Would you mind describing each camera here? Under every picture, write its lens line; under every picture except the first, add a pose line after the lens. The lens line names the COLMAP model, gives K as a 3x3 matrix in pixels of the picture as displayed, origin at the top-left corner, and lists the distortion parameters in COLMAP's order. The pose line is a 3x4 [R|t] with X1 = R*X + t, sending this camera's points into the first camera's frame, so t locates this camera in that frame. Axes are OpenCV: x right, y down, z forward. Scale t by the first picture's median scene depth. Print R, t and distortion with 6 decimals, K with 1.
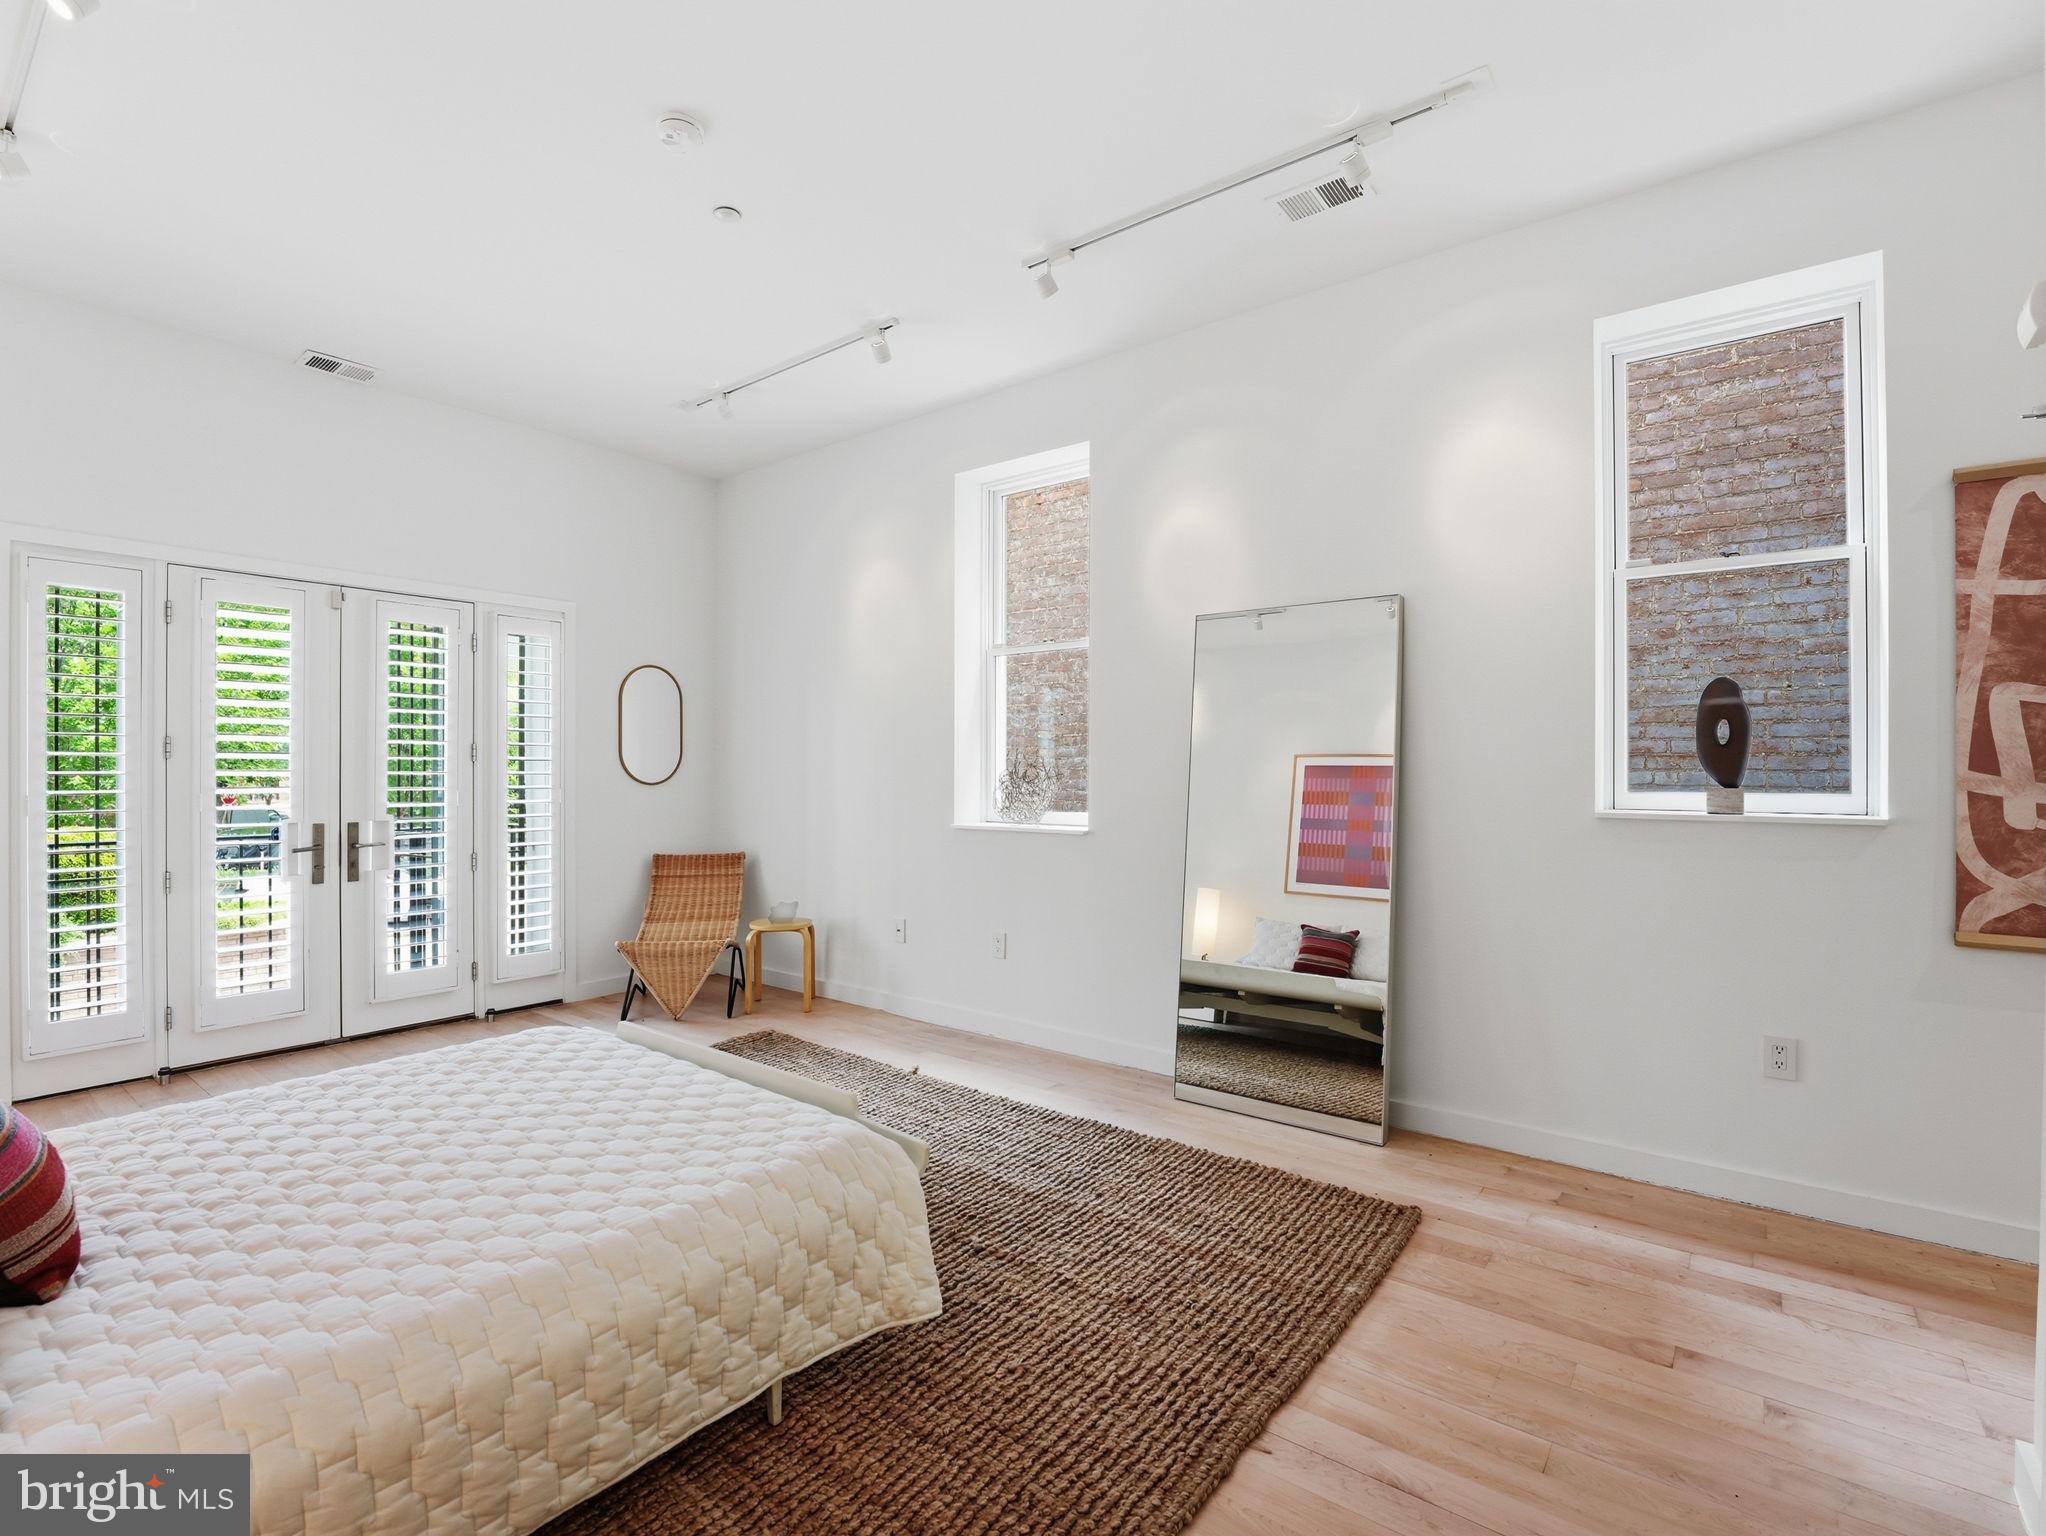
lens RADIAL K [[938.3, 0, 1023.0], [0, 938.3, 768.0], [0, 0, 1]] dist [-0.029205, 0.000186]
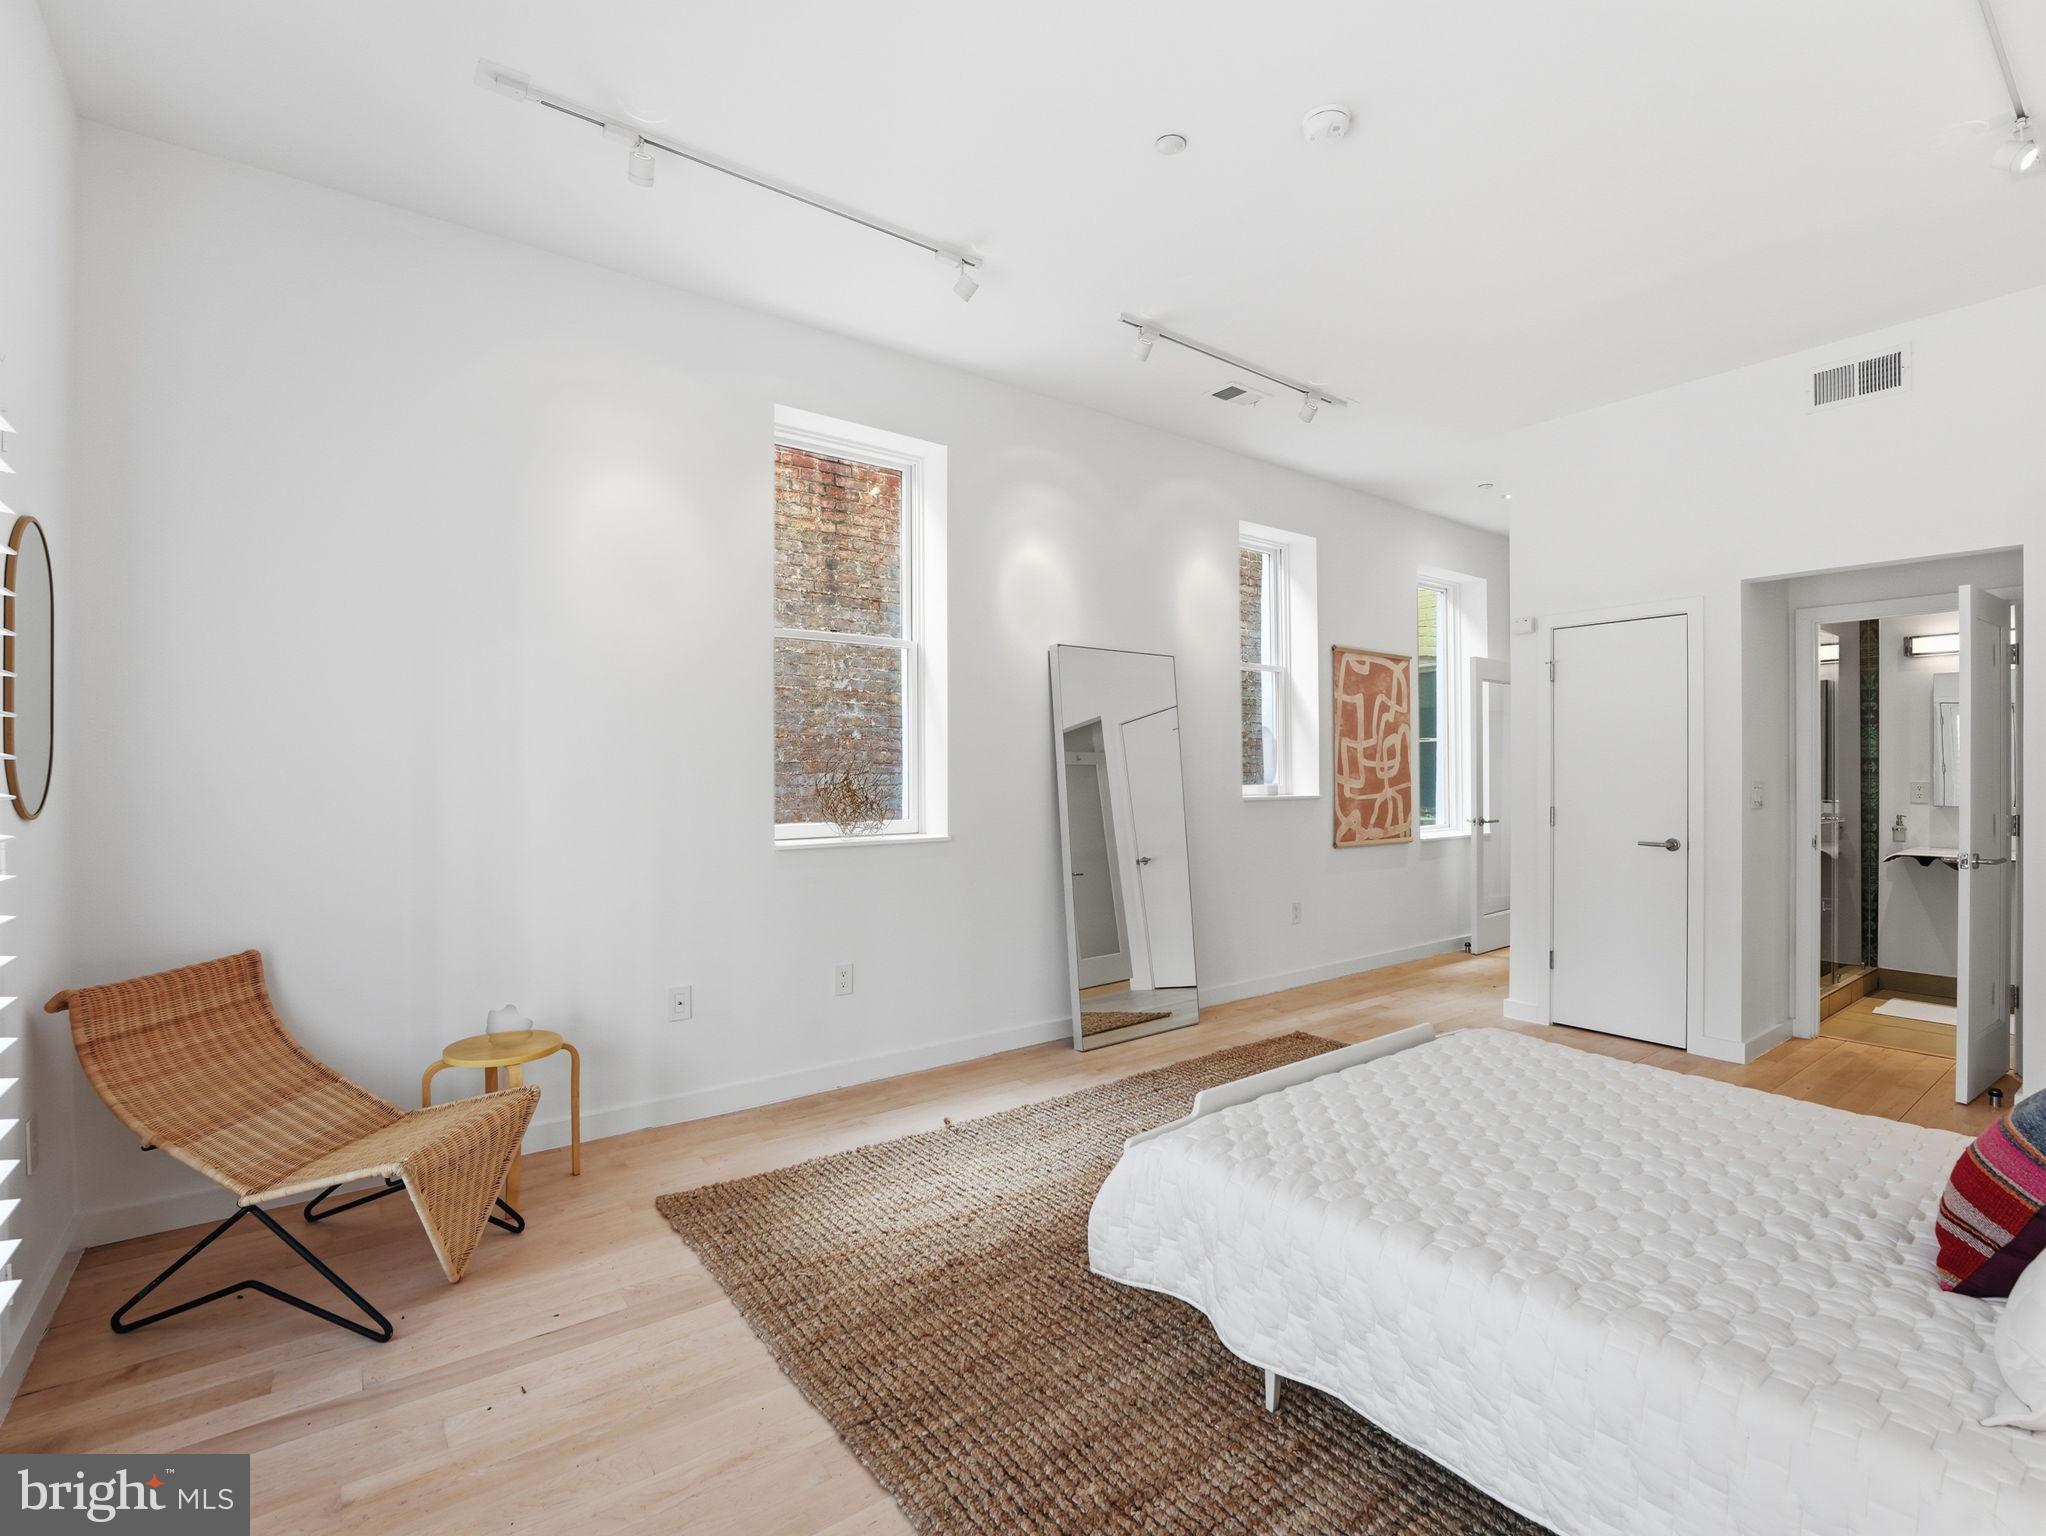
lens RADIAL K [[938.3, 0, 1023.0], [0, 938.3, 768.0], [0, 0, 1]] dist [-0.029205, 0.000186]
pose [[0.261945, 0.003453, 0.965077, -1.324690], [0.000334, 0.999993, -0.003668, -0.002617], [-0.965083, 0.001284, 0.261942, 1.005527]]
